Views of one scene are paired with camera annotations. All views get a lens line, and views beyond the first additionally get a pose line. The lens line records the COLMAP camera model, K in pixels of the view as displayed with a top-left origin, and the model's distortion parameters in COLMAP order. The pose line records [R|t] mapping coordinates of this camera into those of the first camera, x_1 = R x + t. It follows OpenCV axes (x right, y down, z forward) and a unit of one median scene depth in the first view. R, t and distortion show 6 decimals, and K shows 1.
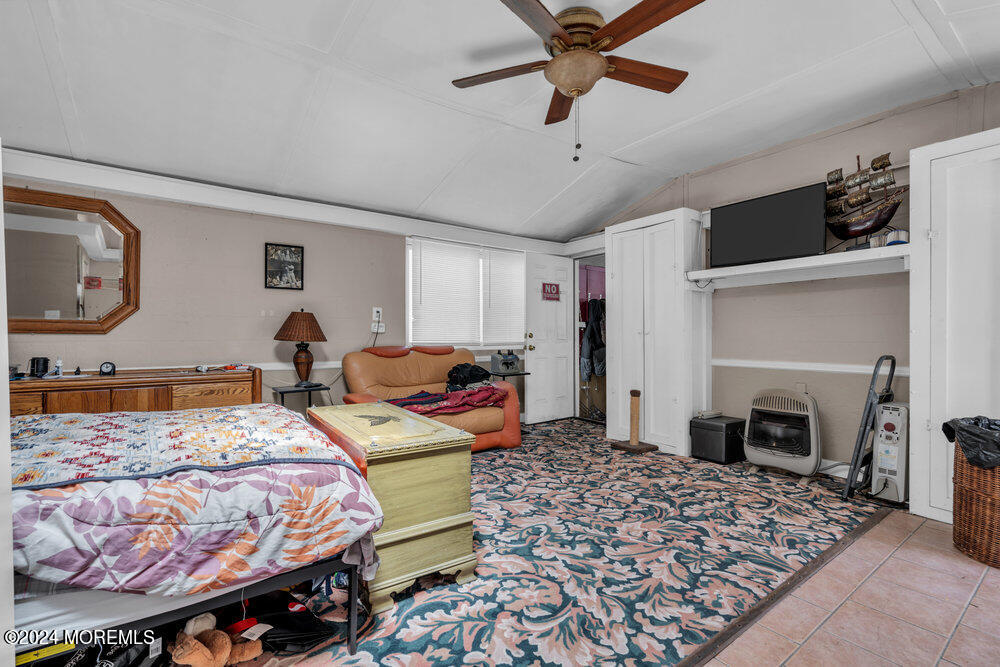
lens RADIAL K [[446.3, 0, 501.8], [0, 446.3, 334.1], [0, 0, 1]] dist [-0.007486, 0.001148]
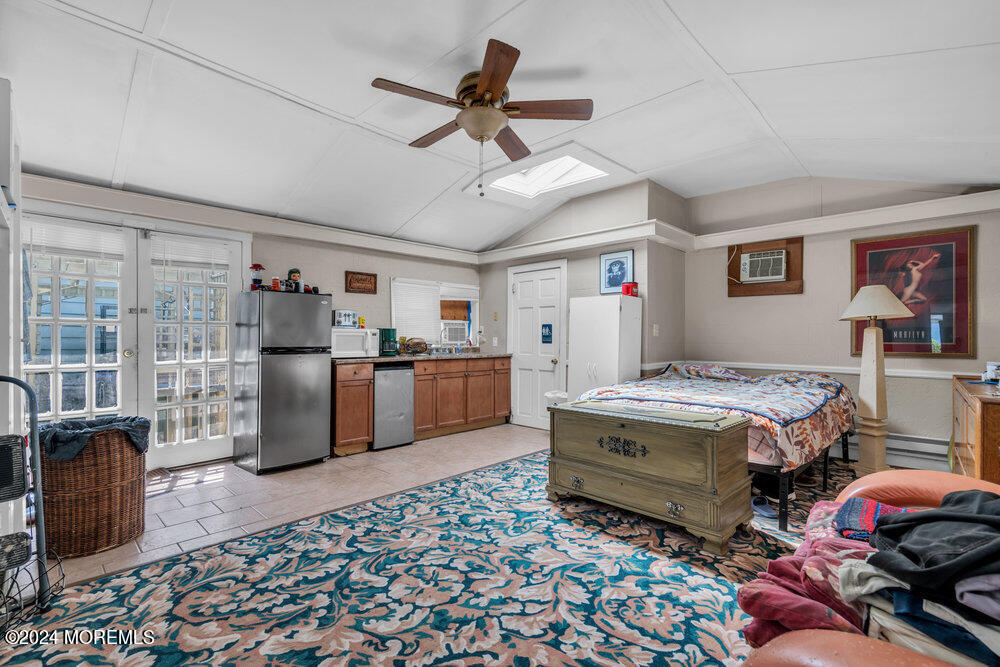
lens RADIAL K [[446.3, 0, 500.0], [0, 446.3, 337.3], [0, 0, 1]] dist [-0.007486, 0.001148]
pose [[-0.985634, -0.000573, -0.168893, 0.276320], [0.000050, 0.999993, -0.003686, -0.005973], [0.168894, -0.003641, -0.985628, 1.895088]]
